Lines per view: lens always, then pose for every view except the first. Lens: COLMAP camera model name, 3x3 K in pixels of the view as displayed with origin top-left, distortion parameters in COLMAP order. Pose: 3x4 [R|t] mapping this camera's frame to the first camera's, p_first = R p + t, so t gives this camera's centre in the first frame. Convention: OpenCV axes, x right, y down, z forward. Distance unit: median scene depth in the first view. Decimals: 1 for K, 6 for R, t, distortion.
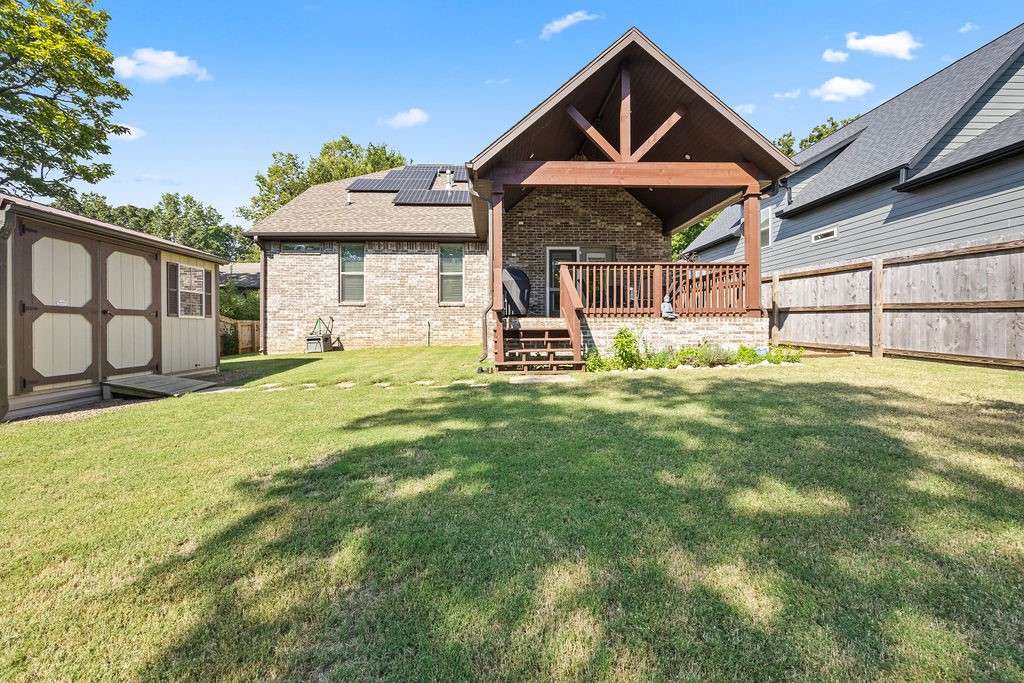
lens RADIAL K [[392.0, 0, 504.4], [0, 392.0, 331.2], [0, 0, 1]] dist [-0.003012, -0.000024]
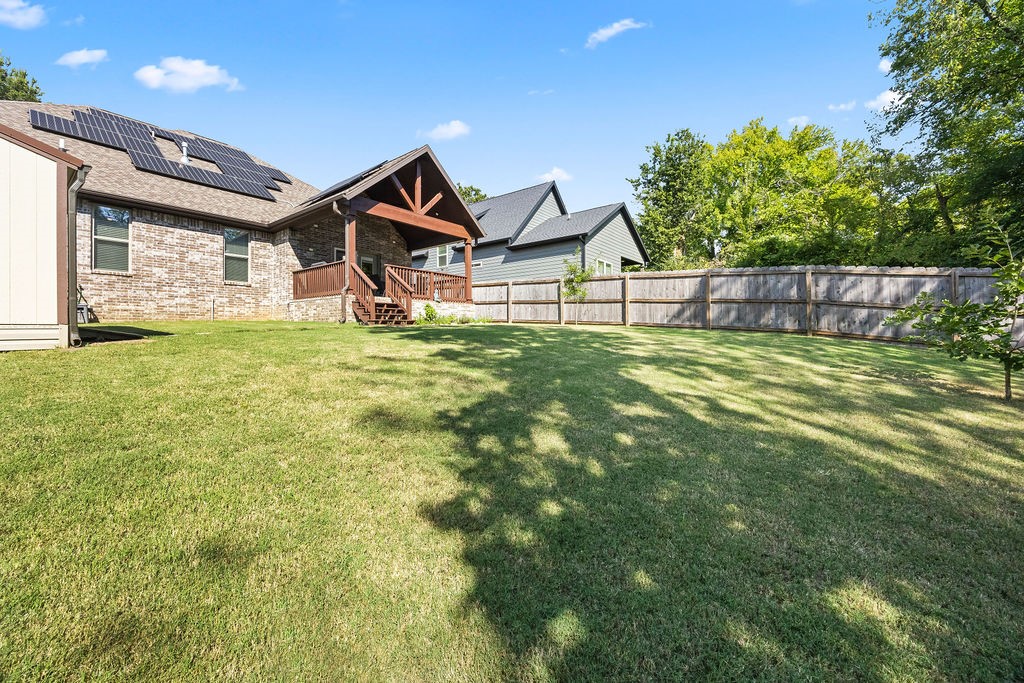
lens RADIAL K [[387.0, 0, 506.3], [0, 387.0, 333.0], [0, 0, 1]] dist [-0.002727, -0.000260]
pose [[0.650466, -0.001423, 0.759534, -0.567044], [0.001943, 0.999998, 0.000209, 0.086571], [-0.759533, 0.001340, 0.650468, -0.336588]]
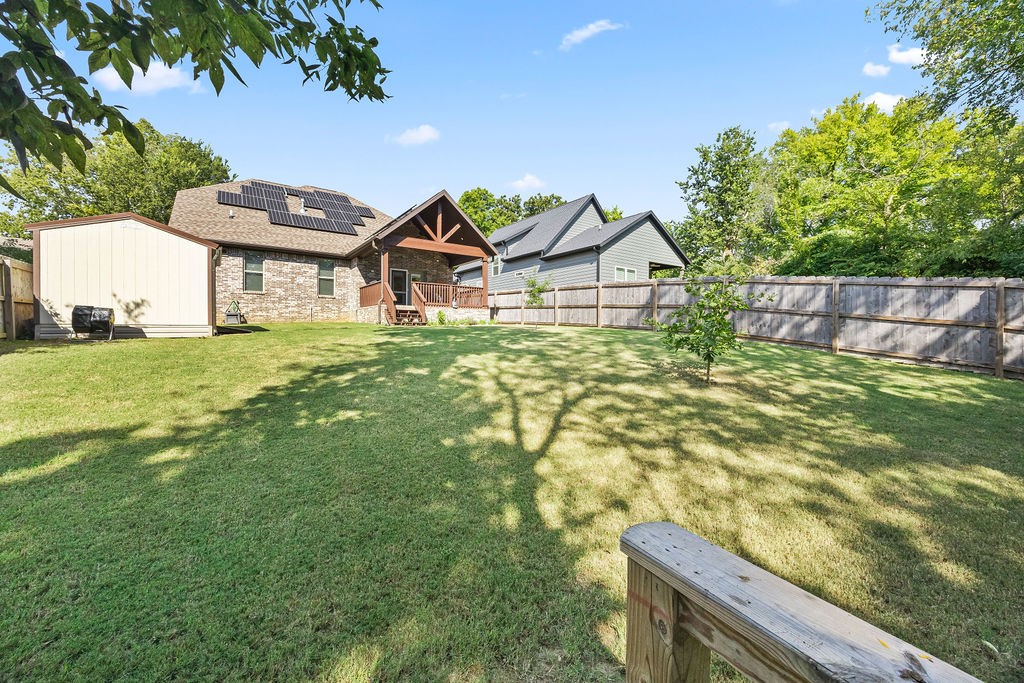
lens RADIAL K [[386.1, 0, 505.7], [0, 386.1, 339.0], [0, 0, 1]] dist [-0.001685, -0.000033]
pose [[0.838640, -0.000901, 0.544685, -0.460777], [-0.009026, 0.999838, 0.015551, 0.088444], [-0.544611, -0.017958, 0.838496, -0.876525]]
